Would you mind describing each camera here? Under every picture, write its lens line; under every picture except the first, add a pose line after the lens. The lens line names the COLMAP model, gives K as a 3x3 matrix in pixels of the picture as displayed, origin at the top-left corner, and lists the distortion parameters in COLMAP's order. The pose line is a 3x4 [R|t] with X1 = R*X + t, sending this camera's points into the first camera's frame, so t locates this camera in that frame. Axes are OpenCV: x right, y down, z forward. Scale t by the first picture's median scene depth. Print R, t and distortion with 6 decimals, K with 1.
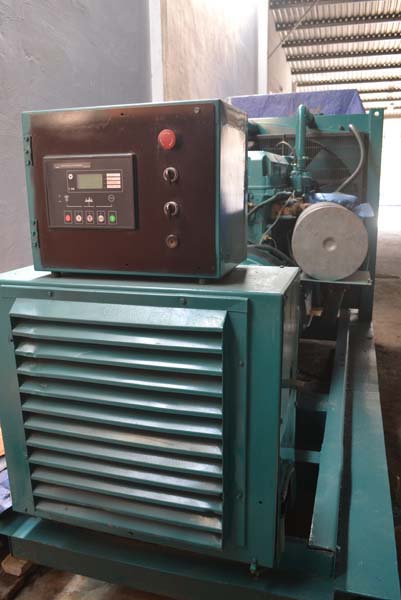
lens RADIAL K [[490.4, 0, 199.1], [0, 490.4, 306.8], [0, 0, 1]] dist [-0.093296, 0.022922]
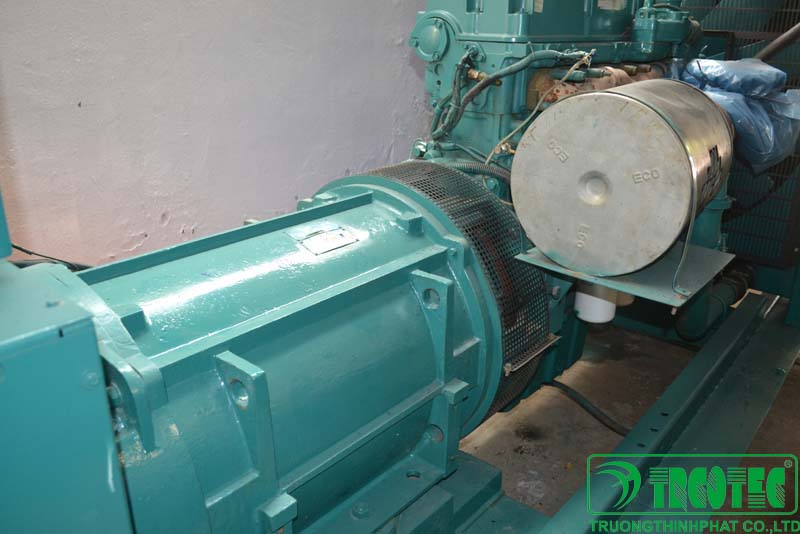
lens RADIAL K [[653.9, 0, 400.0], [0, 653.9, 267.0], [0, 0, 1]] dist [-0.093296, 0.022922]
pose [[0.922526, 0.165401, -0.348694, 0.566102], [-0.125579, 0.982988, 0.134035, -0.205883], [0.364931, -0.079862, 0.927603, 0.774933]]
